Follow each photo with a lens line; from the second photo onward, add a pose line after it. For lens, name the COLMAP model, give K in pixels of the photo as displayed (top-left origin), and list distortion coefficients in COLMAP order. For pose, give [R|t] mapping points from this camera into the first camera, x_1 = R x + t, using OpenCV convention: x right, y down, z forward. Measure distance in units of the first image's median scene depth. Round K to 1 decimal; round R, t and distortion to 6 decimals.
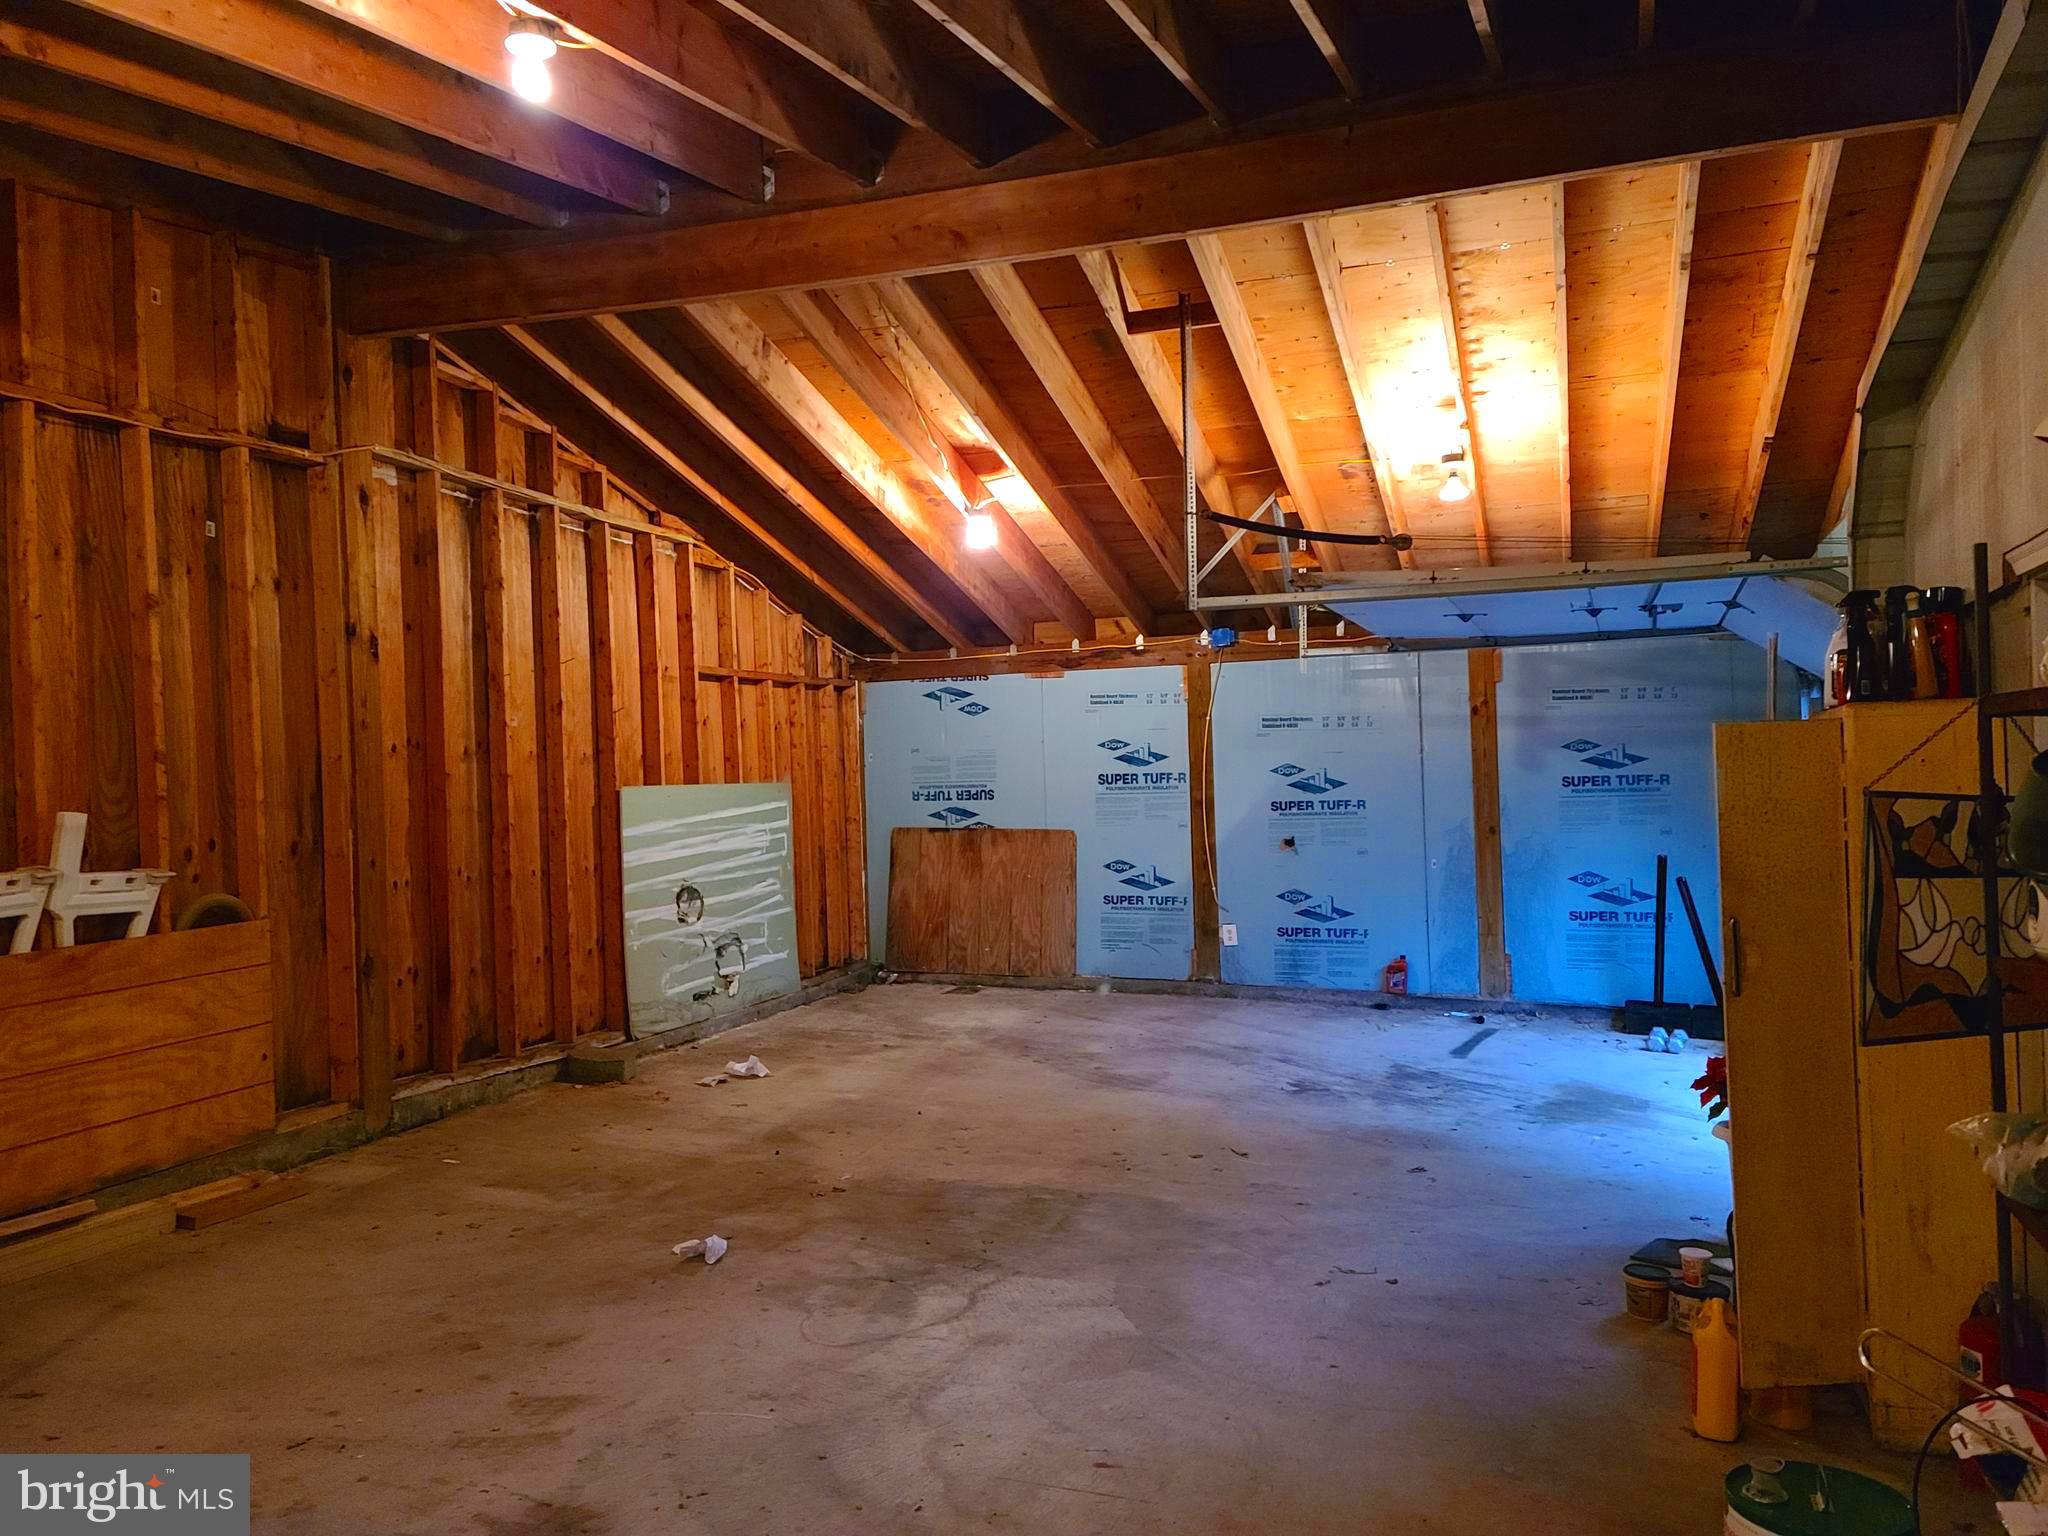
lens RADIAL K [[1650.1, 0, 1058.7], [0, 1650.1, 768.5], [0, 0, 1]] dist [0.087133, -0.054763]
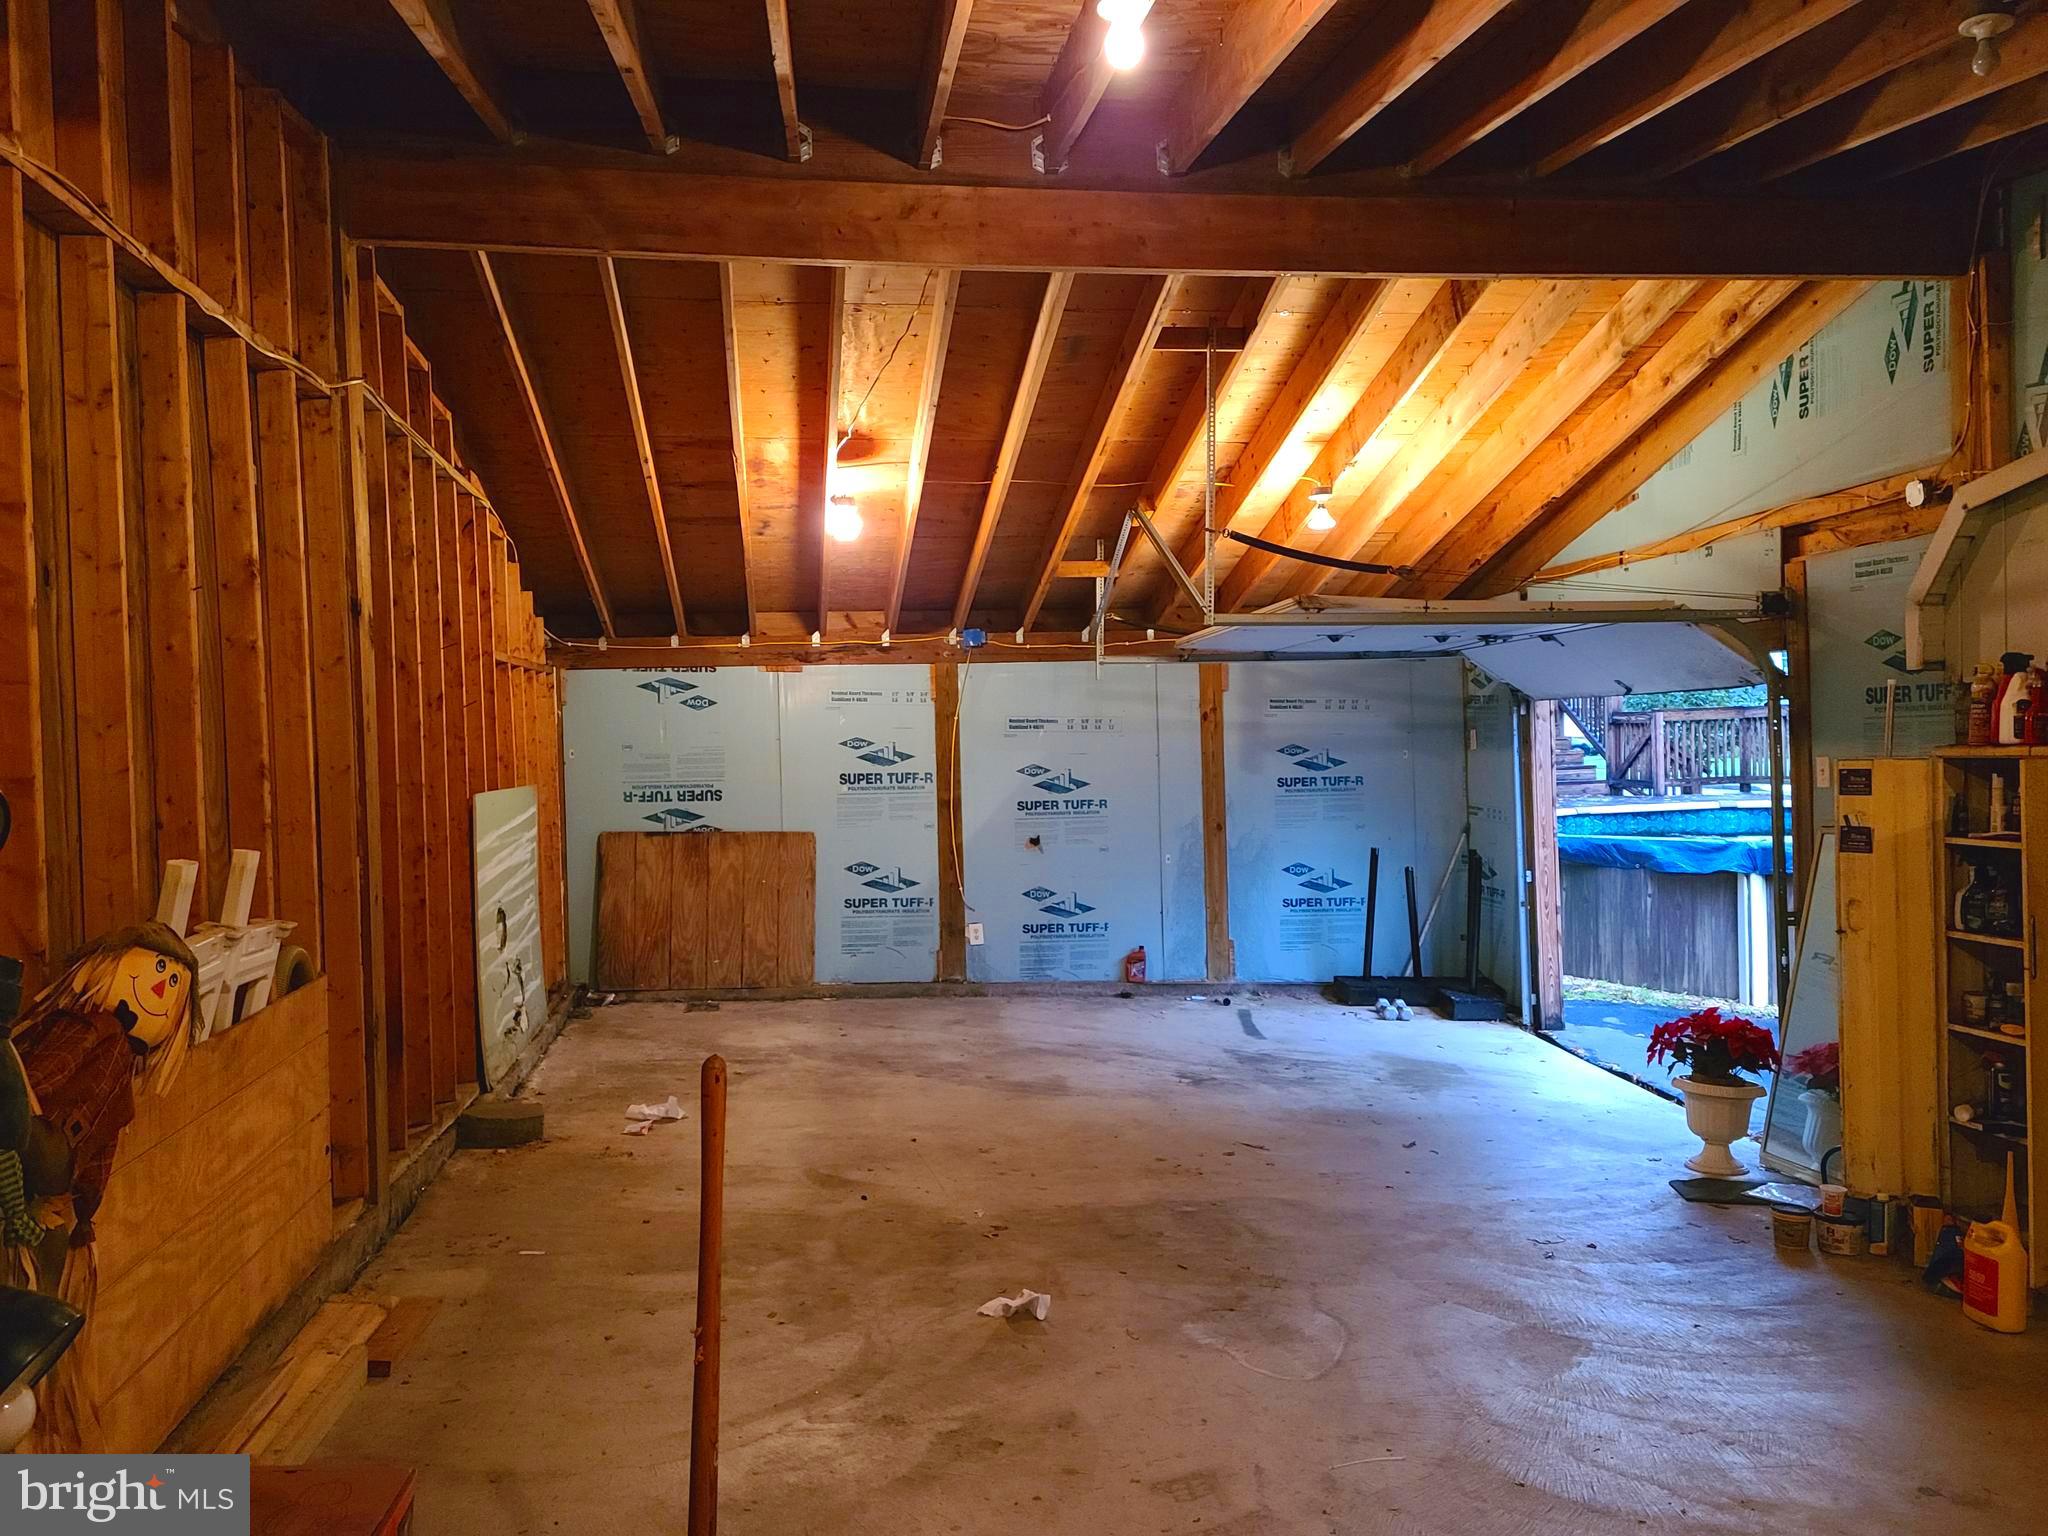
lens RADIAL K [[1650.1, 0, 1058.7], [0, 1650.1, 768.5], [0, 0, 1]] dist [0.087133, -0.054763]
pose [[0.885308, 0.002314, 0.465000, -0.327507], [-0.008088, 0.999913, 0.010422, -0.011282], [-0.464935, -0.012988, 0.885249, 0.089242]]
